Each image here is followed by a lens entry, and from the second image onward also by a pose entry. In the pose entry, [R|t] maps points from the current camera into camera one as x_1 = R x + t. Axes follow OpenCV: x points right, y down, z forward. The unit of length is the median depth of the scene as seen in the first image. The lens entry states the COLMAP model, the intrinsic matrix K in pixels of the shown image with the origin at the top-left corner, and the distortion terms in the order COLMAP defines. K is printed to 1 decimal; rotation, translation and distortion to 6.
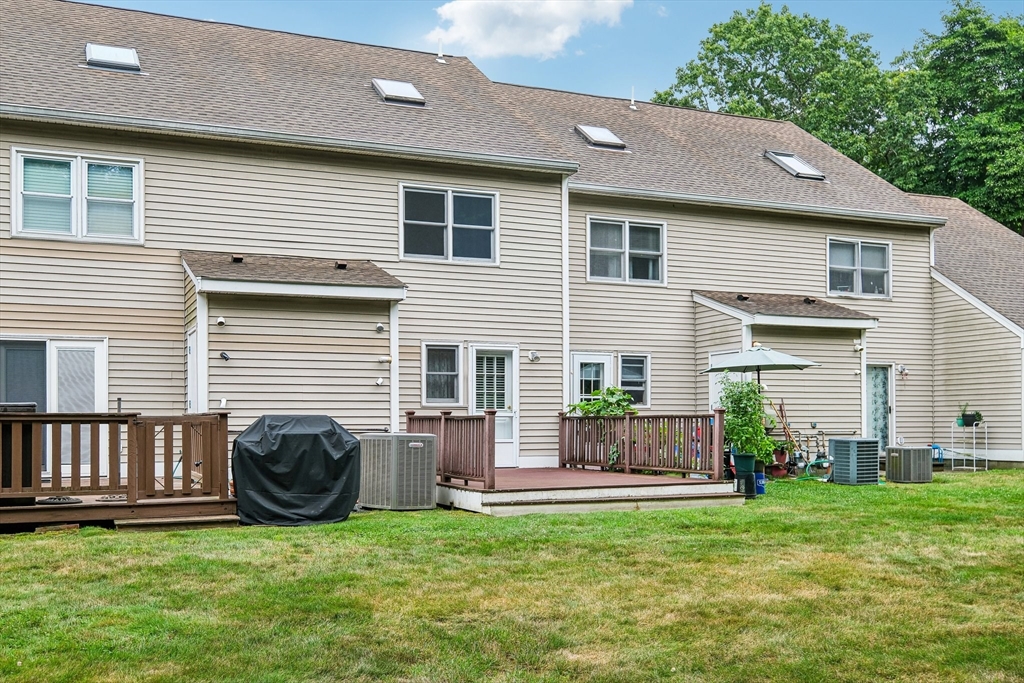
lens RADIAL K [[1039.1, 0, 512.0], [0, 1039.1, 341.5], [0, 0, 1]] dist [-0.009530, 0.013624]
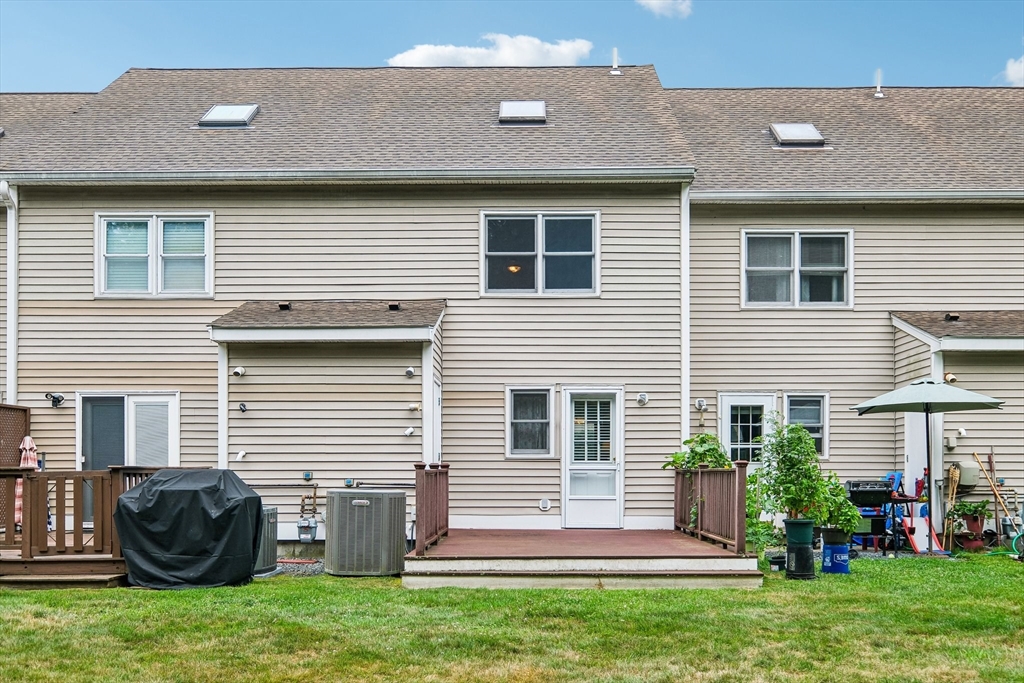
lens RADIAL K [[1056.3, 0, 513.8], [0, 1056.3, 401.0], [0, 0, 1]] dist [0.001064, -0.009333]
pose [[0.912056, -0.024924, -0.409307, 0.281563], [0.028855, 0.999578, 0.003430, 0.009556], [0.409049, -0.014939, 0.912390, 0.165447]]
